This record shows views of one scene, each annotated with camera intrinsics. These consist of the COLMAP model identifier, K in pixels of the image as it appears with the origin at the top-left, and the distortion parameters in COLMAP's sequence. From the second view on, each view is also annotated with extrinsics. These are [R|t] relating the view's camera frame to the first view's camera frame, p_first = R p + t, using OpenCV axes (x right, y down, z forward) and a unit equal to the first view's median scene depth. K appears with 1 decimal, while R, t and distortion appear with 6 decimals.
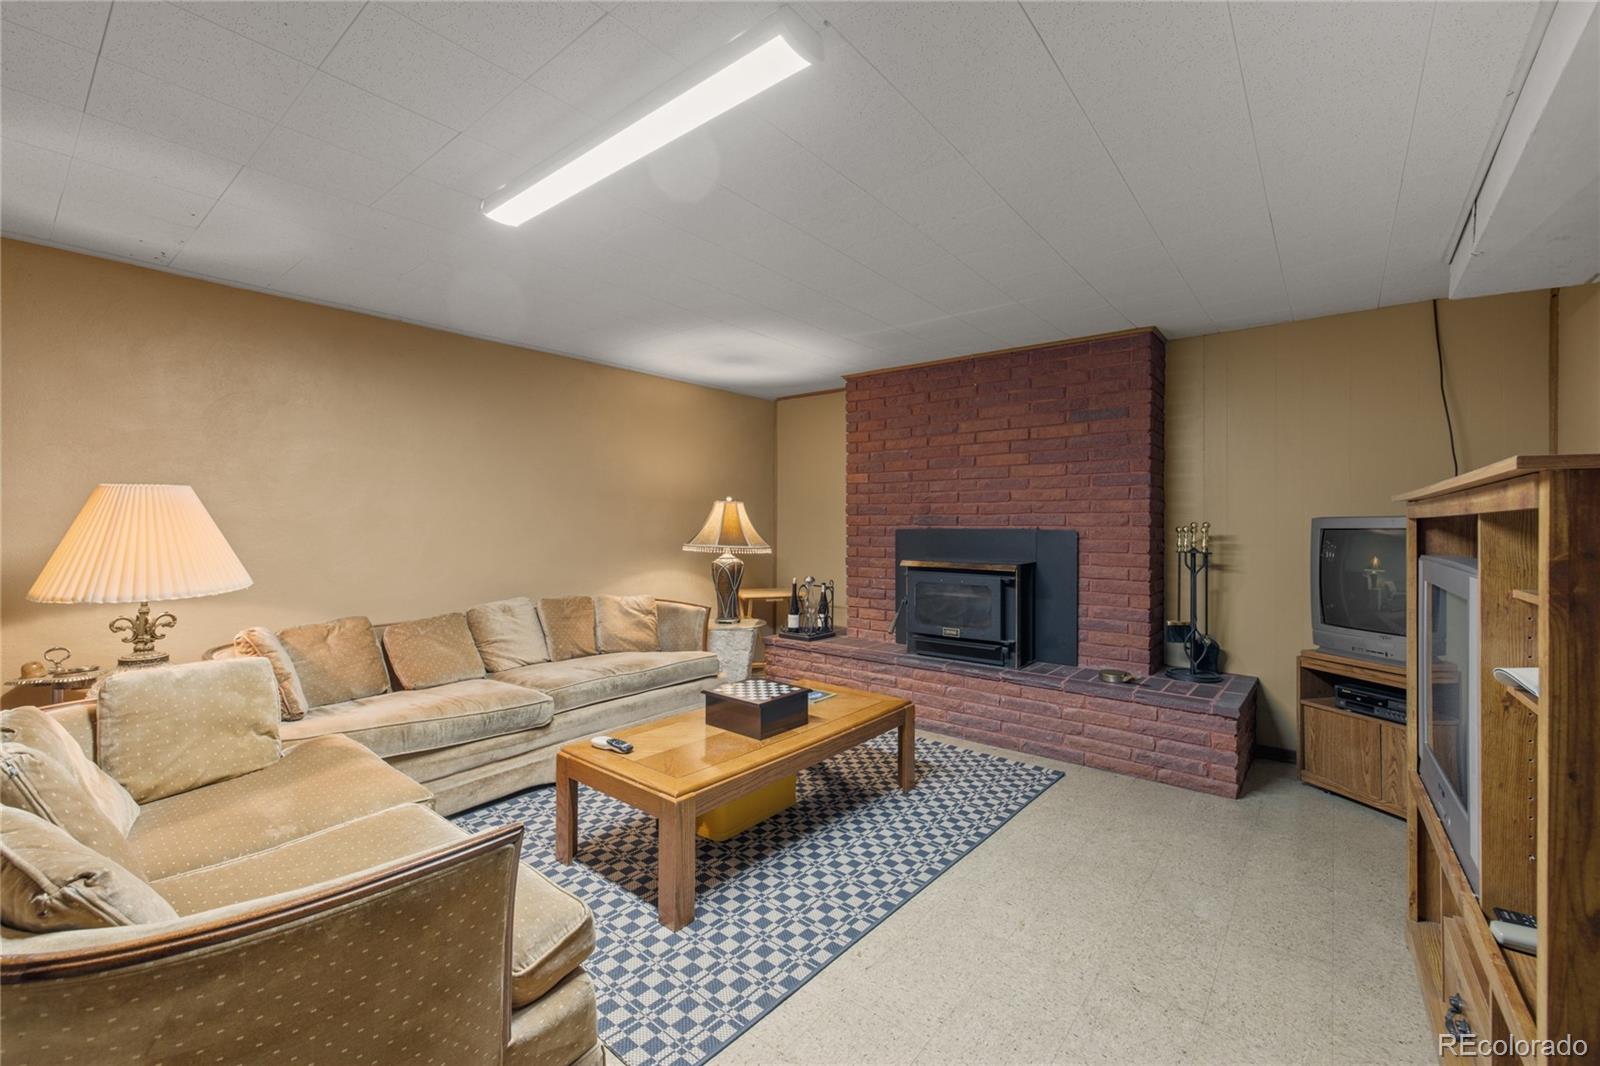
lens RADIAL K [[674.2, 0, 801.7], [0, 674.2, 532.4], [0, 0, 1]] dist [-0.000404, -0.000346]
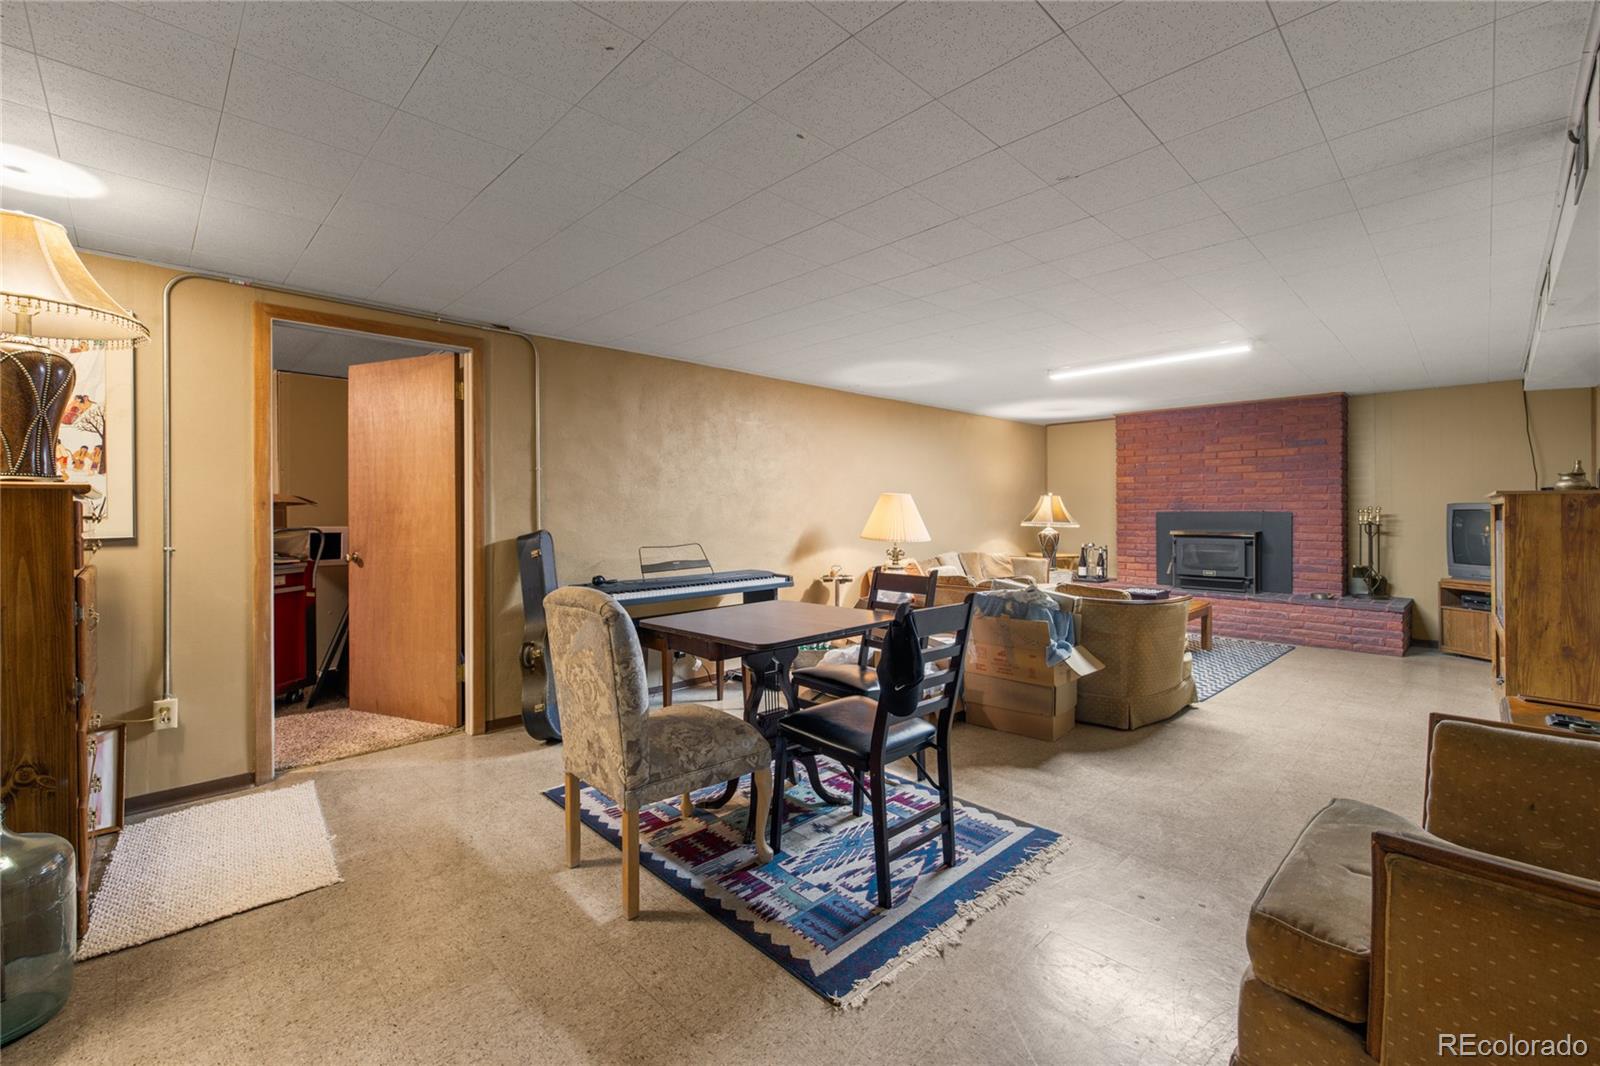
lens RADIAL K [[674.2, 0, 796.8], [0, 674.2, 518.2], [0, 0, 1]] dist [-0.000404, -0.000346]
pose [[0.992531, -0.003481, -0.121942, -0.620466], [0.003230, 0.999992, -0.002258, 0.012425], [0.121949, 0.001847, 0.992535, -0.827912]]
